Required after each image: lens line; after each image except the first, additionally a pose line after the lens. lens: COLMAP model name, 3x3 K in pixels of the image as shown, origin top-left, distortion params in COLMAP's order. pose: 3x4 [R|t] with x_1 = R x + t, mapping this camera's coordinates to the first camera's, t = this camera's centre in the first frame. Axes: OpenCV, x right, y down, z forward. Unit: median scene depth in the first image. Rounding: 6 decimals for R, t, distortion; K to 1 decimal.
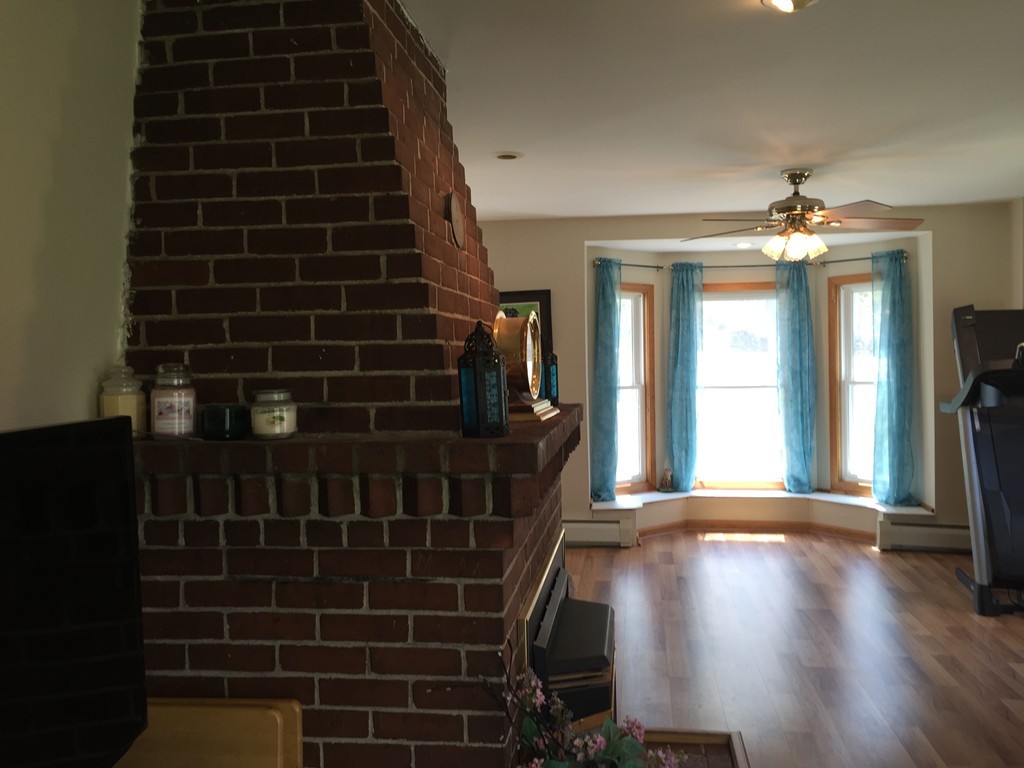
lens RADIAL K [[875.1, 0, 507.5], [0, 875.1, 386.1], [0, 0, 1]] dist [0.077743, -0.082052]
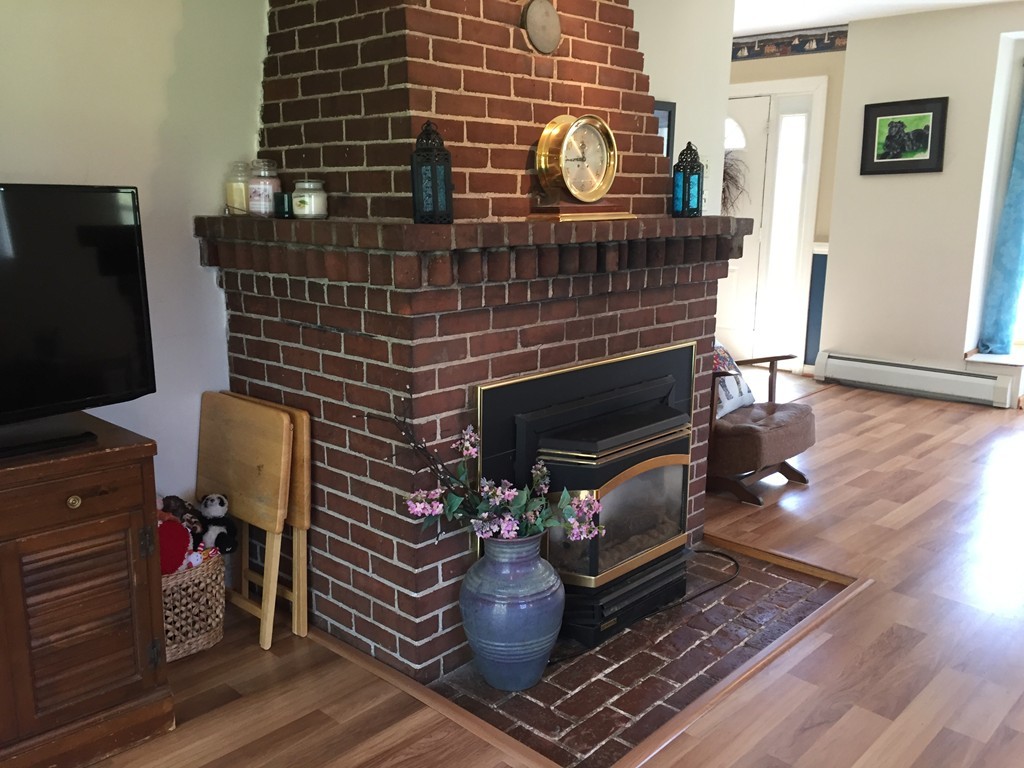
lens RADIAL K [[875.1, 0, 507.5], [0, 875.1, 386.1], [0, 0, 1]] dist [0.077743, -0.082052]
pose [[0.813146, 0.144053, -0.563952, 0.735909], [-0.037841, 0.979924, 0.195745, 0.035395], [0.580828, -0.137829, 0.802273, 0.089228]]
